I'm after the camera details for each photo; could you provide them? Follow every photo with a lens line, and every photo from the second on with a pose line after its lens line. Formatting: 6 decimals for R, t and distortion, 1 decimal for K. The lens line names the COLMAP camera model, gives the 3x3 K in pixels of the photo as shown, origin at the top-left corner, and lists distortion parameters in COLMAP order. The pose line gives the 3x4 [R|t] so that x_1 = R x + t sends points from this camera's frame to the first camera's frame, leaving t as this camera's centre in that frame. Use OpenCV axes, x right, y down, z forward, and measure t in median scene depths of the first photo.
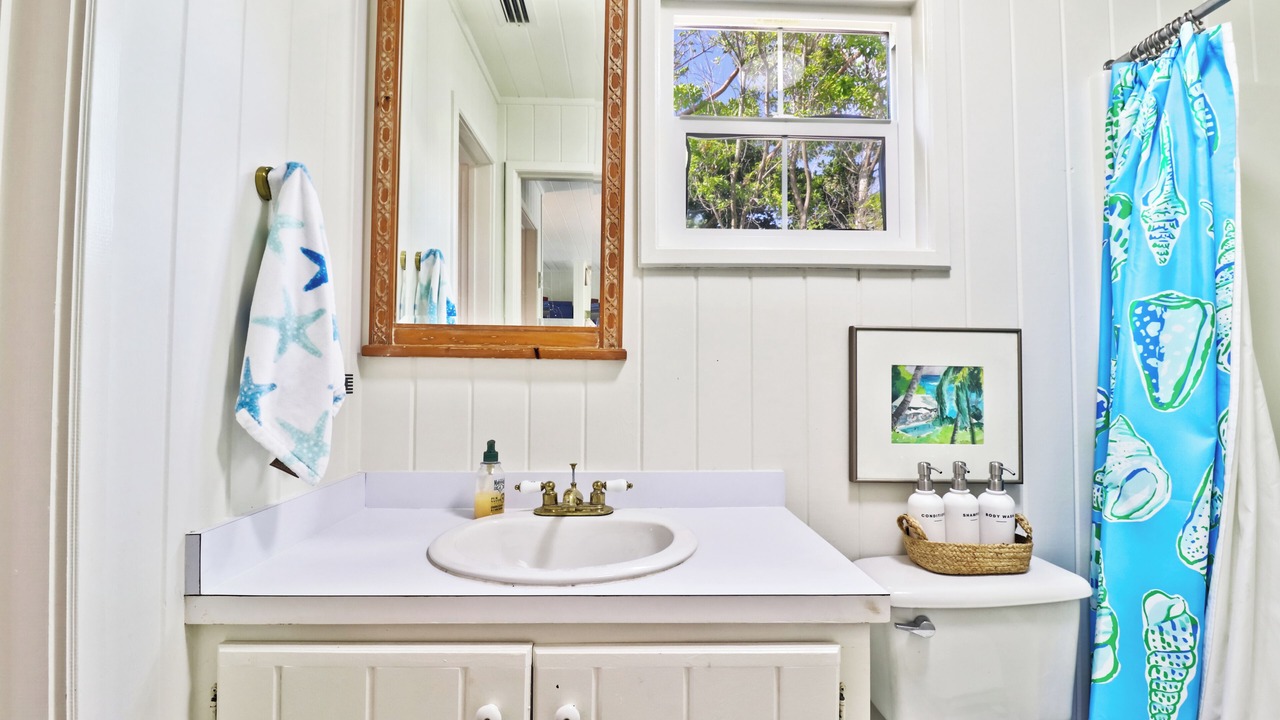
lens RADIAL K [[592.3, 0, 642.8], [0, 592.3, 354.2], [0, 0, 1]] dist [0.001384, -0.015062]
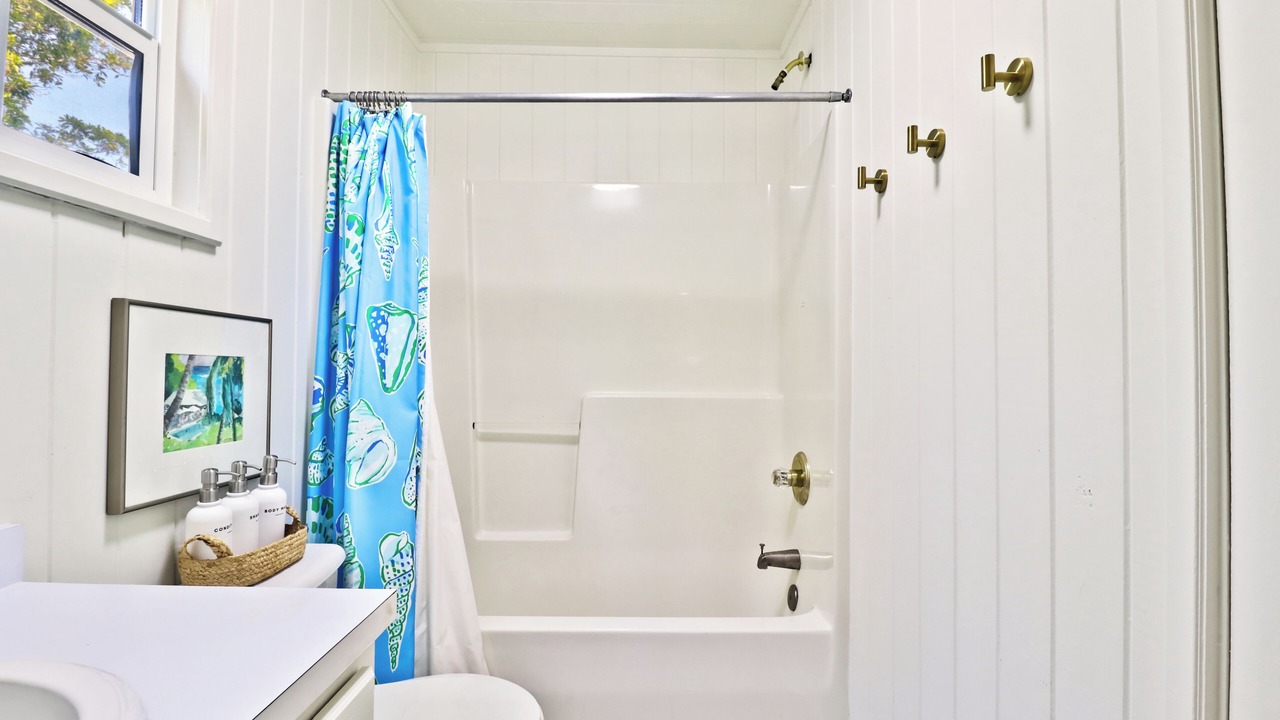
lens RADIAL K [[592.3, 0, 642.8], [0, 592.3, 354.2], [0, 0, 1]] dist [0.001384, -0.015062]
pose [[0.030828, 0.017838, 0.999366, -0.354402], [-0.038236, 0.999130, -0.016654, 0.008701], [-0.998793, -0.037698, 0.031483, 0.358058]]
